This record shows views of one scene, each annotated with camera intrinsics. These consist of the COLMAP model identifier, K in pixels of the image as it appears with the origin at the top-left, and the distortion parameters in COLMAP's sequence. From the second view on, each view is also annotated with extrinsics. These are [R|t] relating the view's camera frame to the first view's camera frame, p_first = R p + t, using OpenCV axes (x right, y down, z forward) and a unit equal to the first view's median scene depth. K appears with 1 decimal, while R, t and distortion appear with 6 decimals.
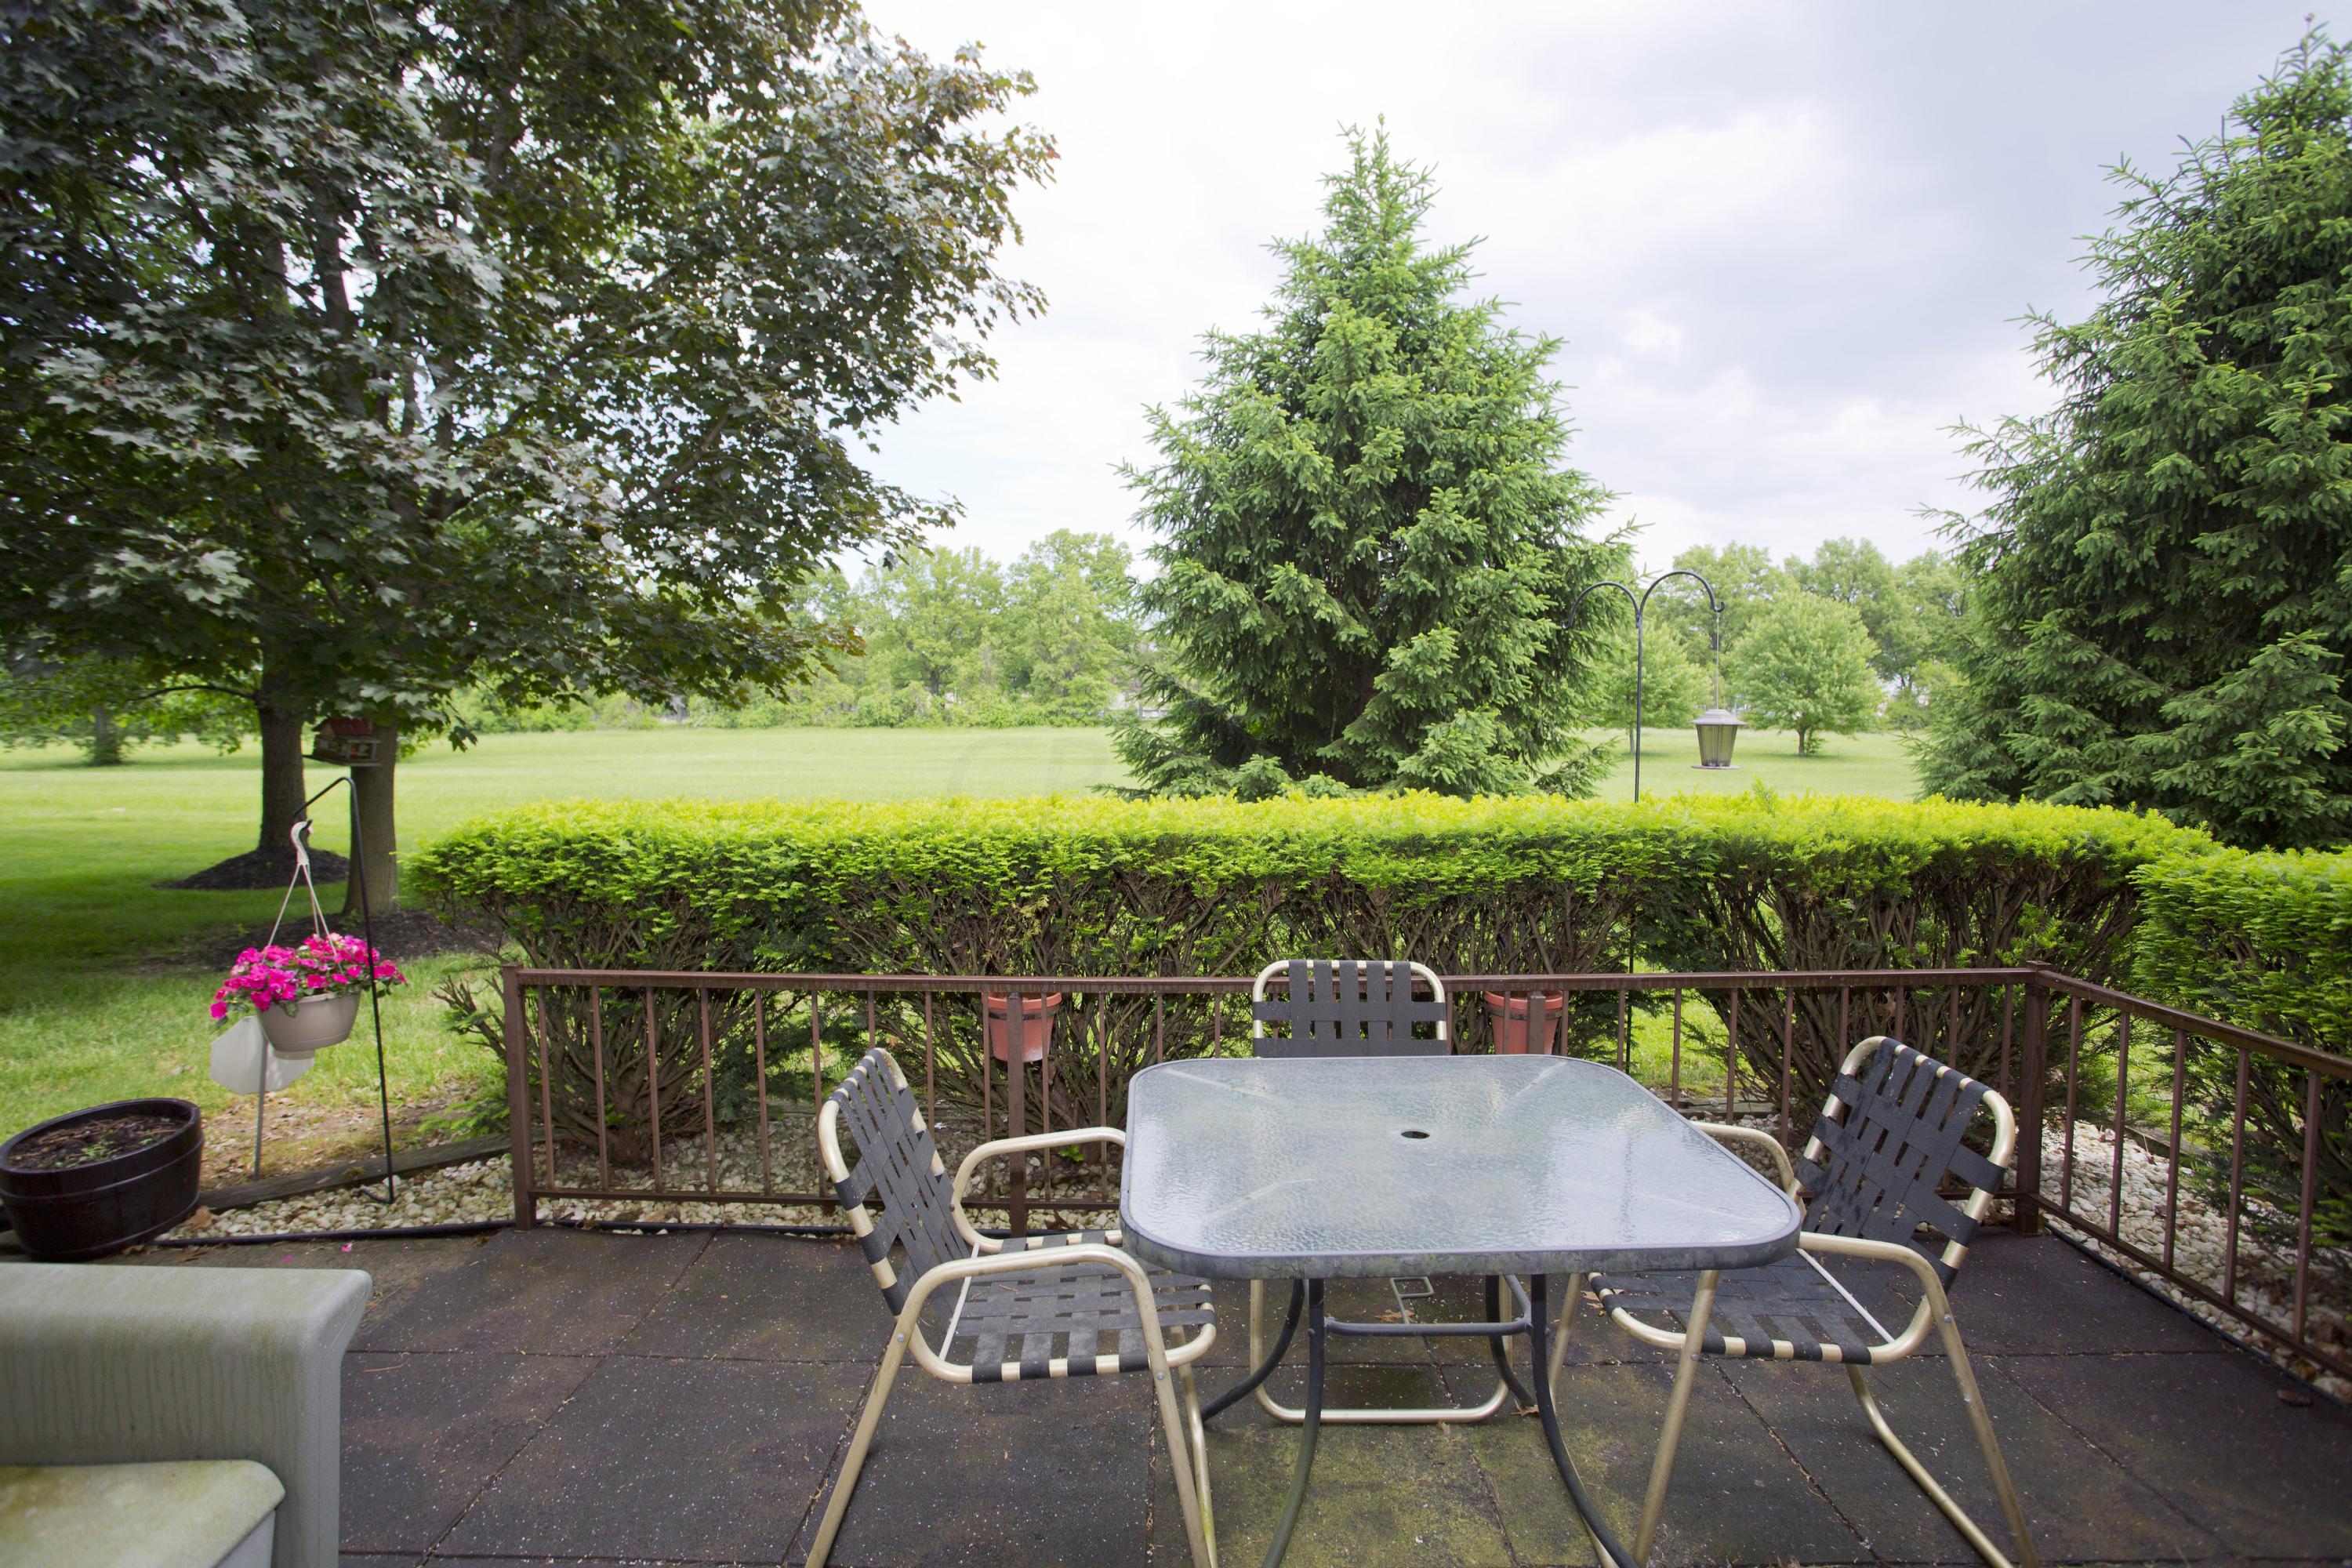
lens RADIAL K [[1143.8, 0, 1160.0], [0, 1143.8, 780.0], [0, 0, 1]] dist [-0.046979, 0.010427]
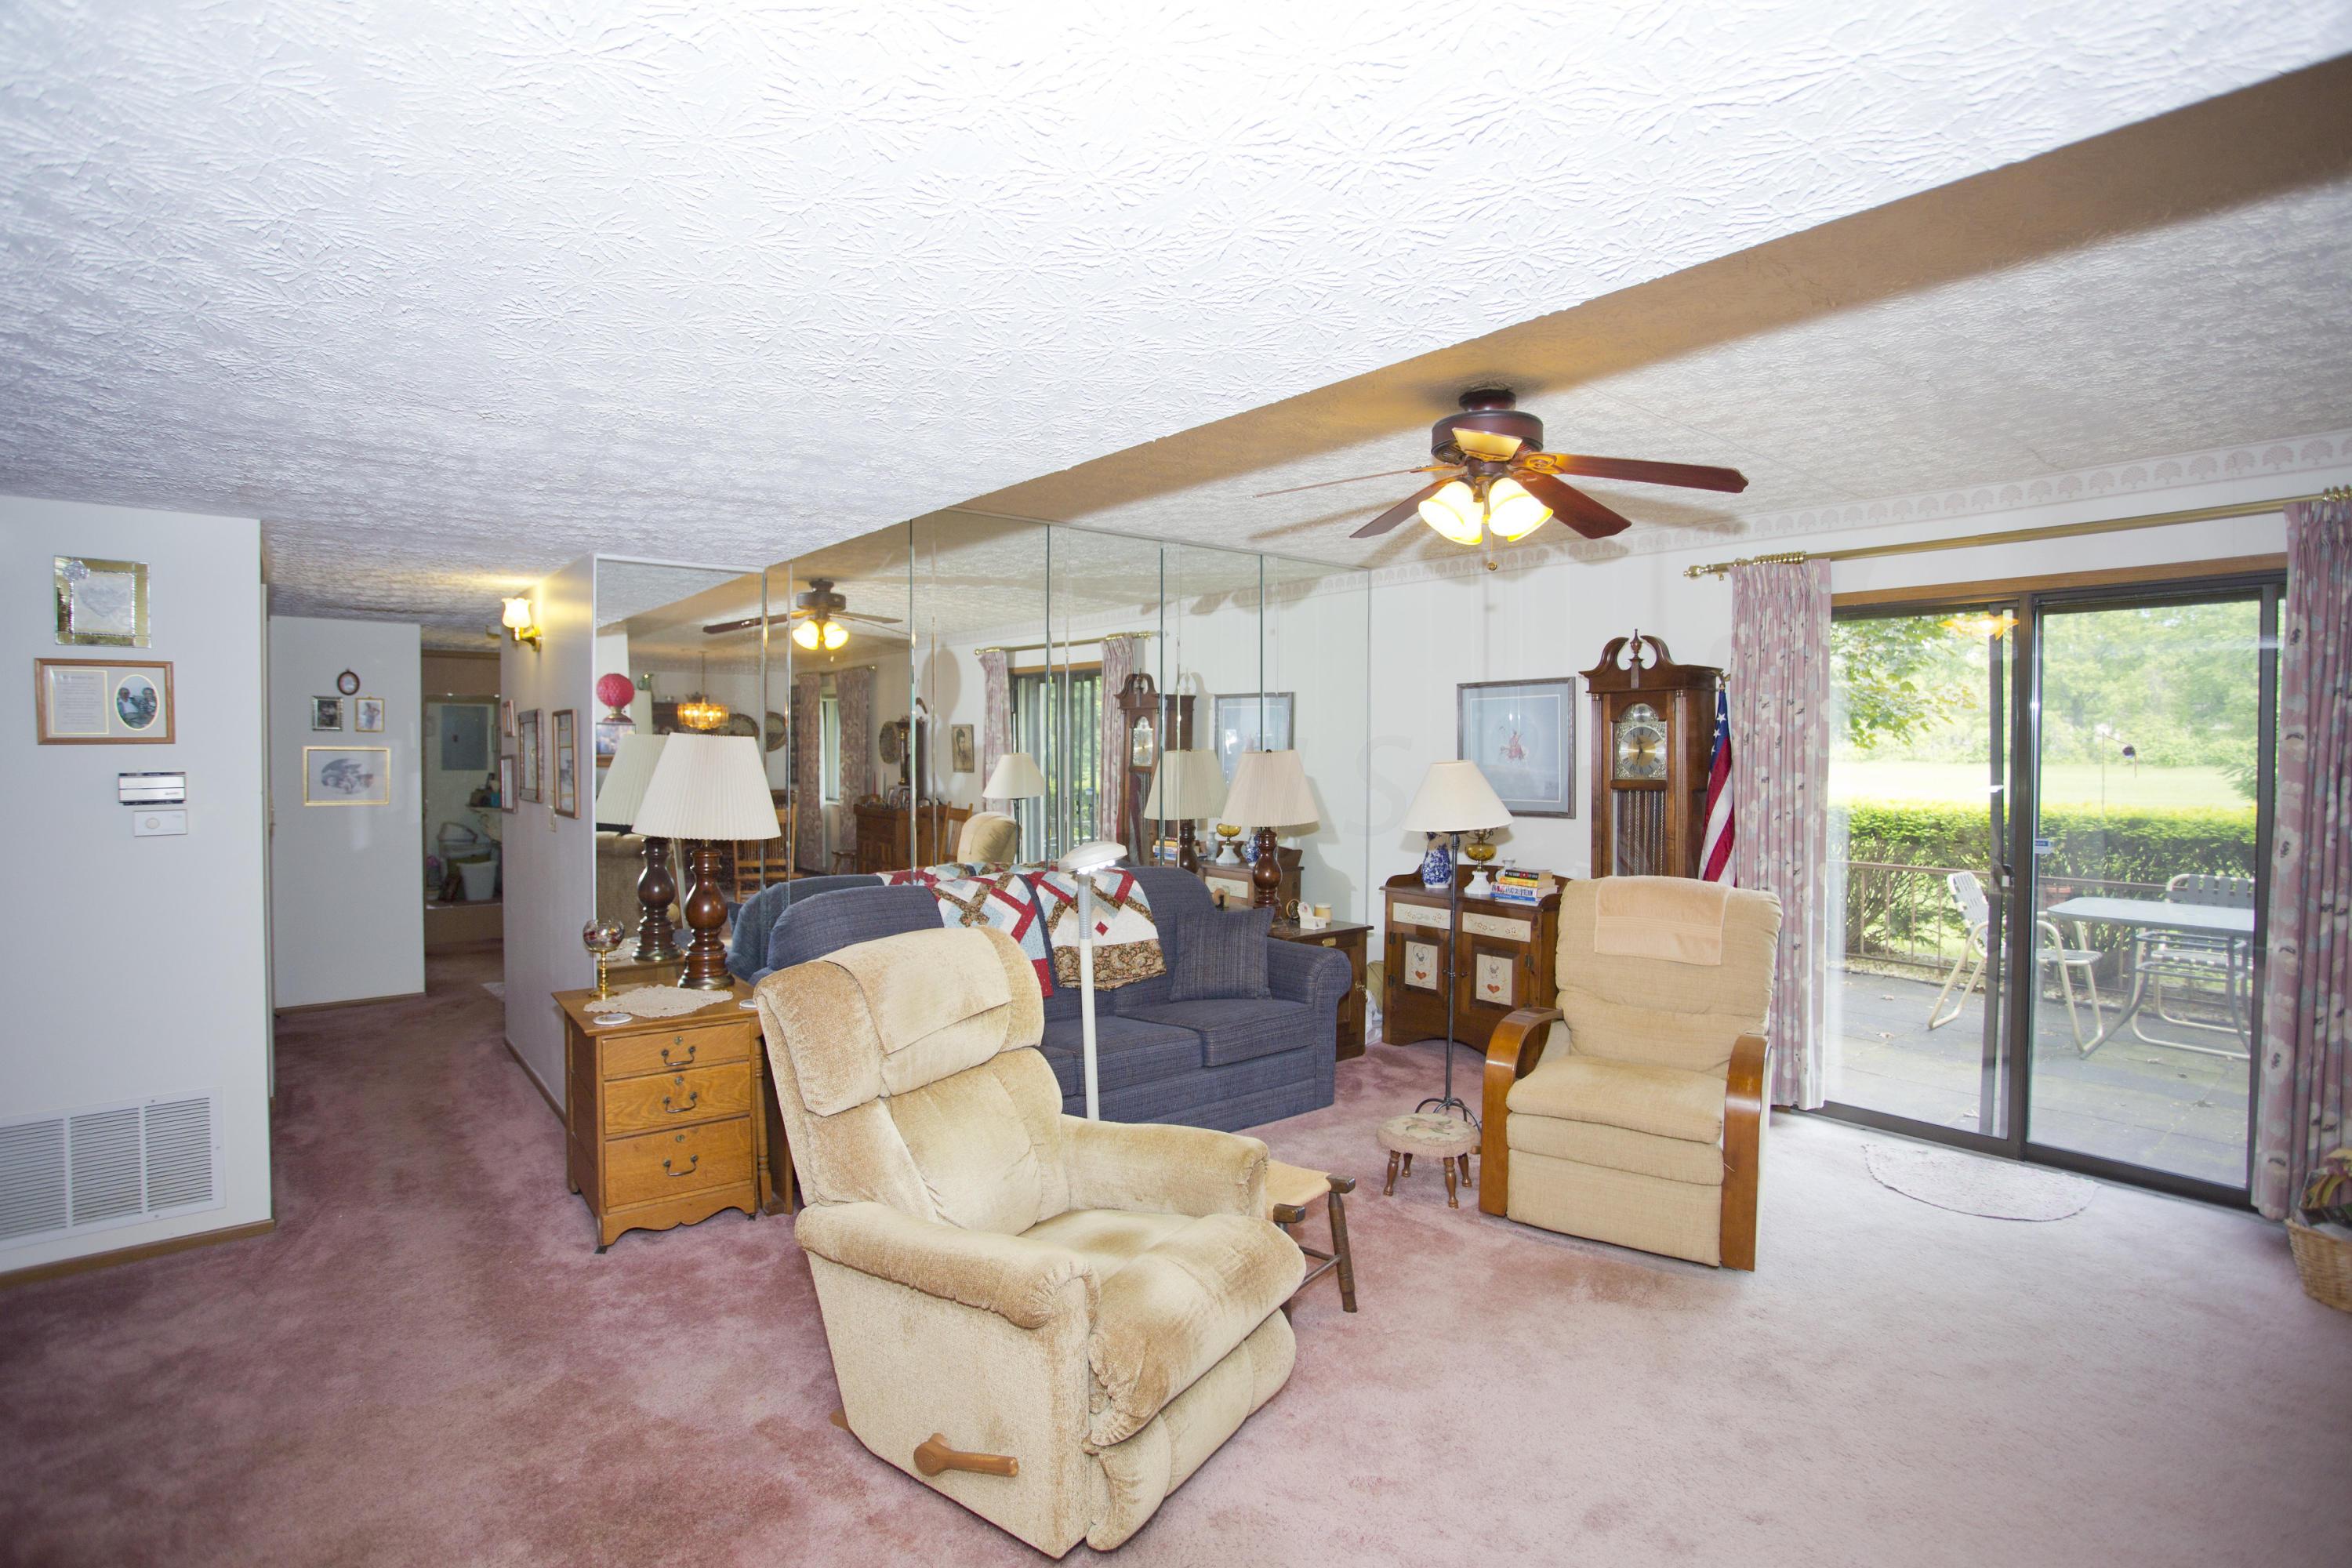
lens RADIAL K [[1143.8, 0, 1176.7], [0, 1143.8, 769.8], [0, 0, 1]] dist [-0.046979, 0.010427]
pose [[0.639689, 0.019485, -0.768387, 0.145454], [-0.048260, 0.998724, -0.014850, 0.024776], [0.767117, 0.046582, 0.639814, -0.536131]]
